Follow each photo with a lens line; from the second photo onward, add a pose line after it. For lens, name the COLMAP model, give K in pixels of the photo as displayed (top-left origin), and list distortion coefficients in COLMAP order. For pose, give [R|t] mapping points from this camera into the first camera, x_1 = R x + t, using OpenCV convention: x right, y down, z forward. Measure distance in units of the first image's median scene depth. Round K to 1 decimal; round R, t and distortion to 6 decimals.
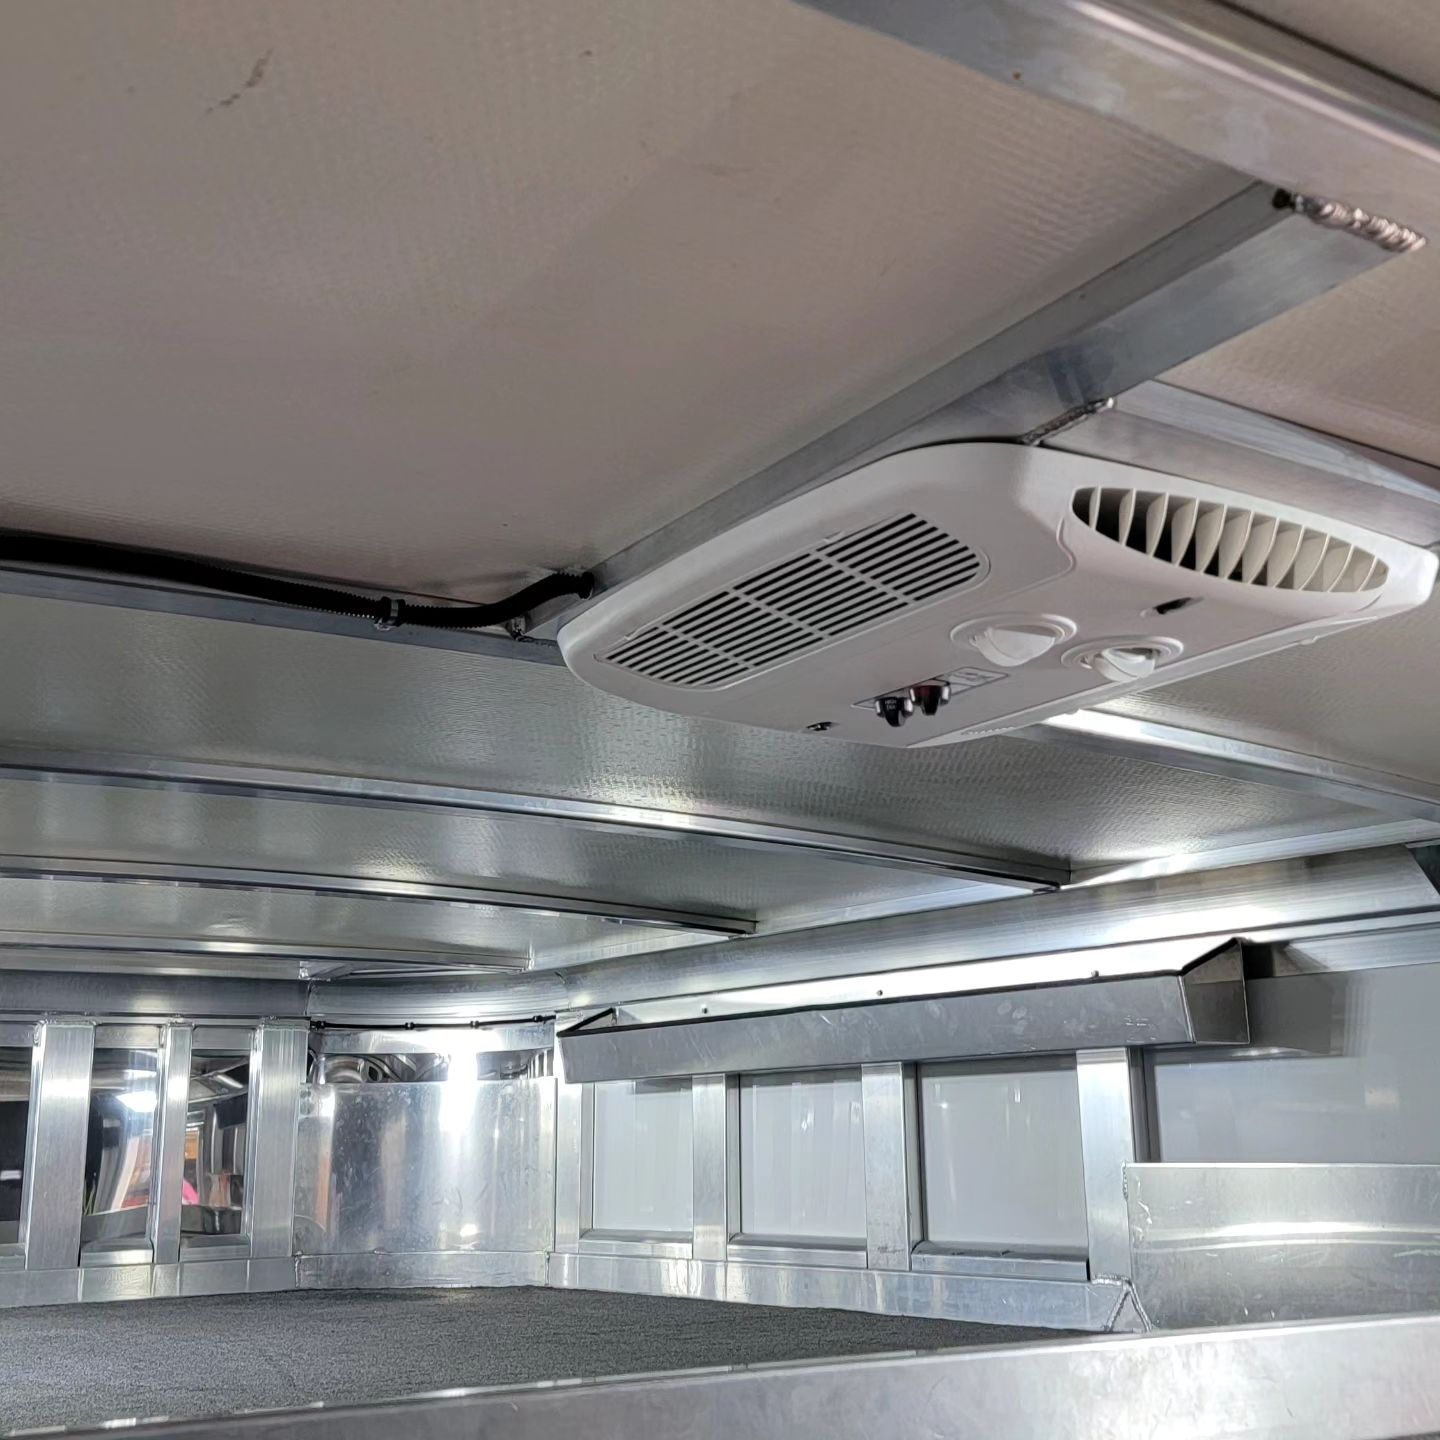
lens RADIAL K [[1854.7, 0, 682.1], [0, 1854.7, 719.4], [0, 0, 1]] dist [0.131245, -0.299960]
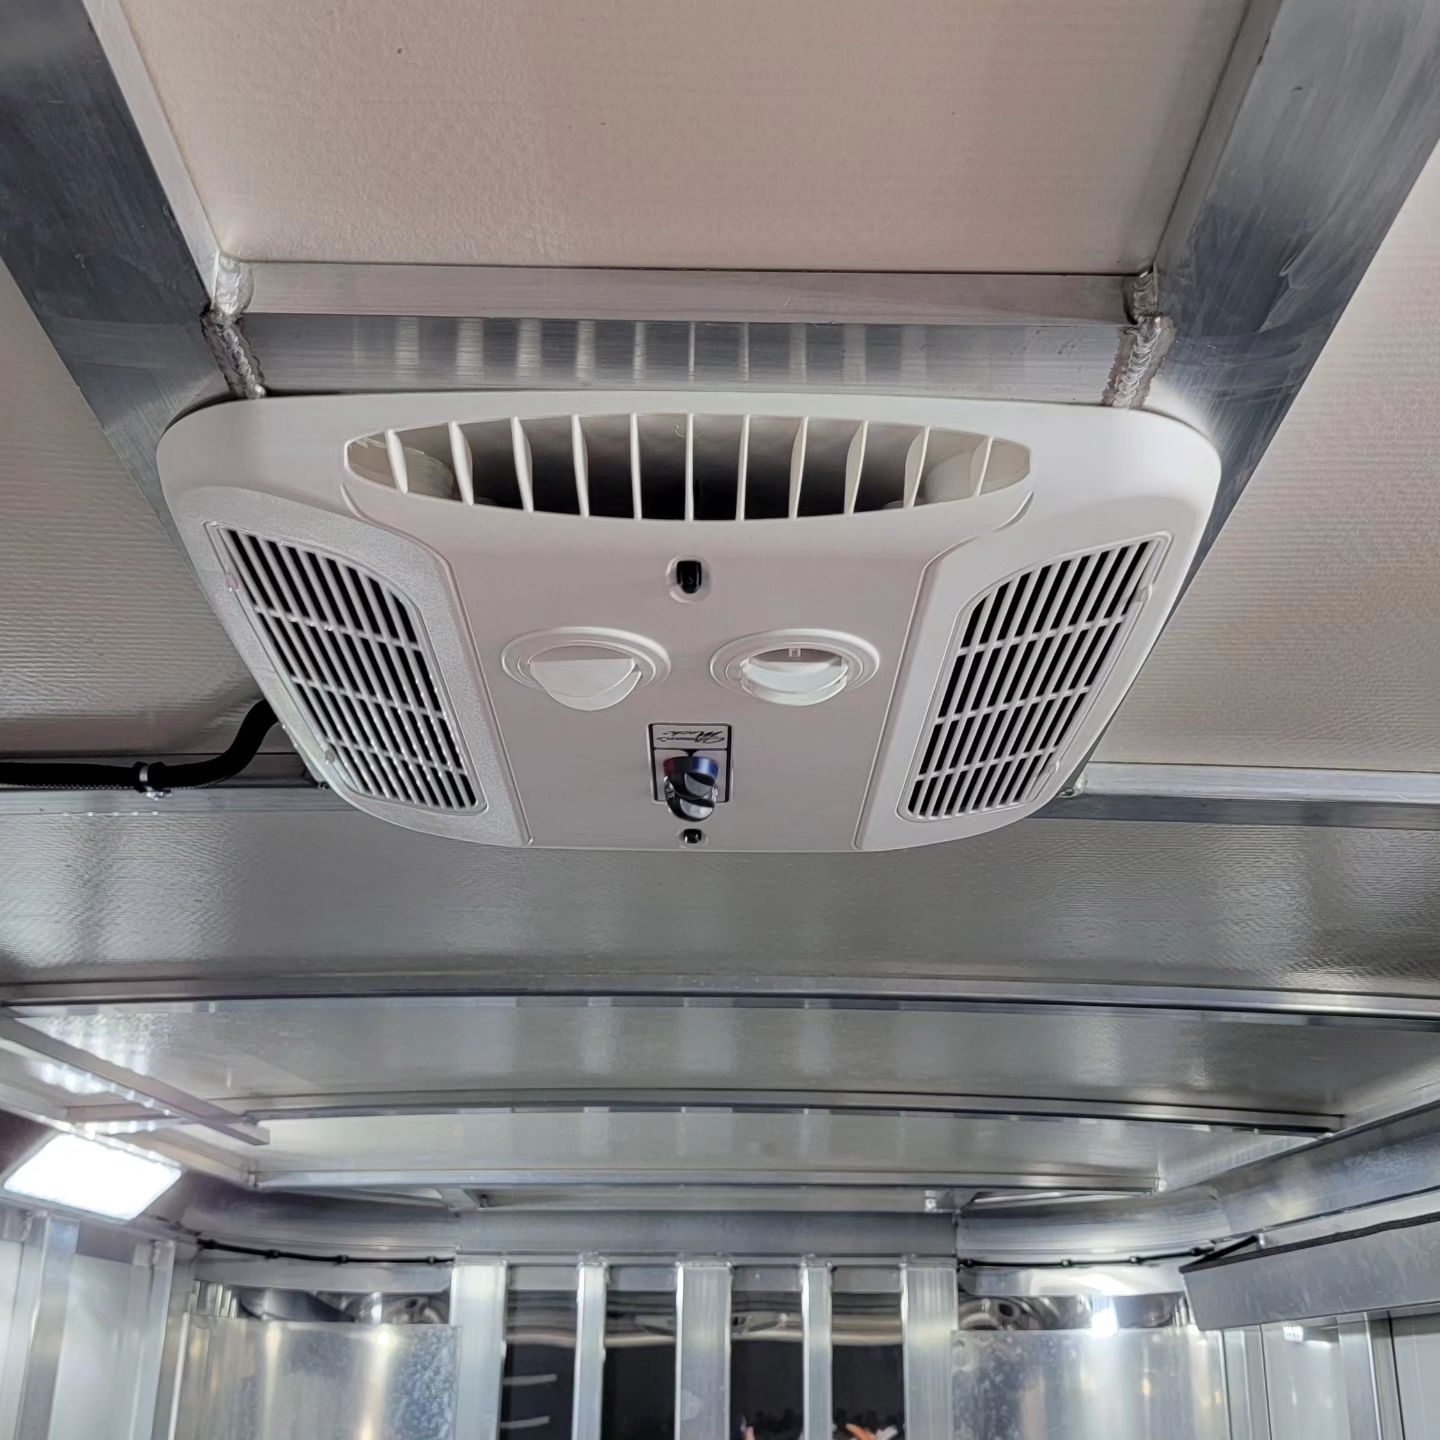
lens RADIAL K [[1854.7, 0, 682.1], [0, 1854.7, 719.4], [0, 0, 1]] dist [0.131245, -0.299960]
pose [[0.838255, -0.174665, -0.516547, 0.211217], [0.109332, 0.981909, -0.154599, 0.032527], [0.534205, 0.073119, 0.842187, 0.155462]]
